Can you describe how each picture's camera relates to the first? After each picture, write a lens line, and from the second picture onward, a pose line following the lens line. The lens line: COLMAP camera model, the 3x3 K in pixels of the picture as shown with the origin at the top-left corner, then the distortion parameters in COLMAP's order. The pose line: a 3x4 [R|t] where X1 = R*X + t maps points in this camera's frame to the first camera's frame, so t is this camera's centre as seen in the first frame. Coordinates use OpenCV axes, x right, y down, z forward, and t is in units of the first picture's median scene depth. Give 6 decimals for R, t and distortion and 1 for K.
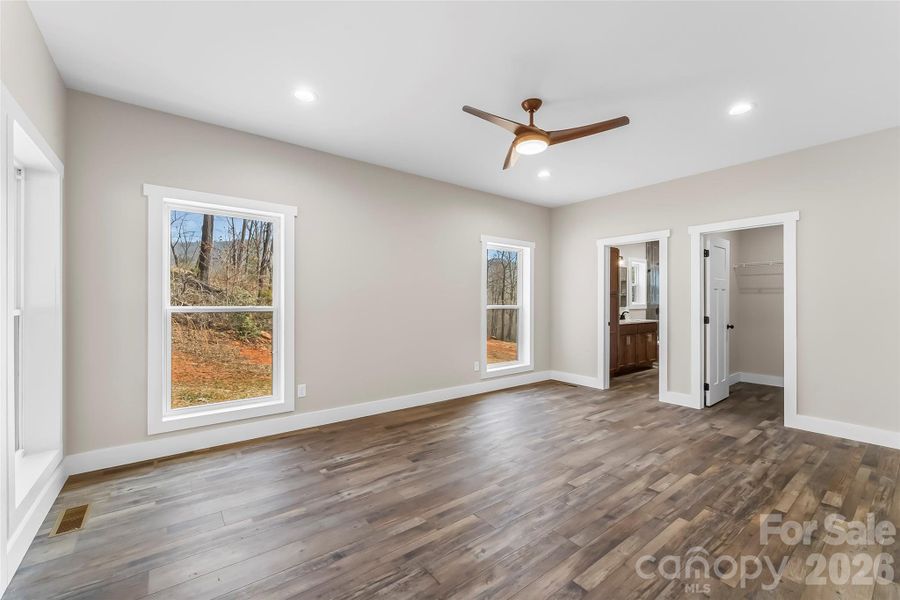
lens RADIAL K [[368.6, 0, 439.4], [0, 368.6, 311.8], [0, 0, 1]] dist [-0.002148, -0.000269]
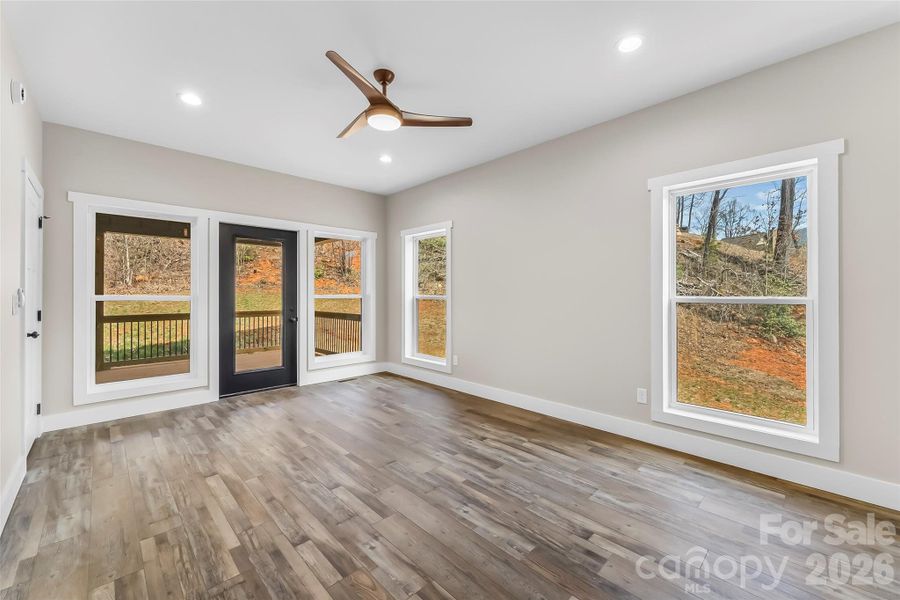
lens RADIAL K [[374.9, 0, 446.7], [0, 374.9, 302.4], [0, 0, 1]] dist [-0.001943, -0.000290]
pose [[0.106451, 0.023166, -0.994048, 1.181833], [-0.022836, 0.999522, 0.020848, -0.022164], [0.994056, 0.020481, 0.106929, 1.045309]]
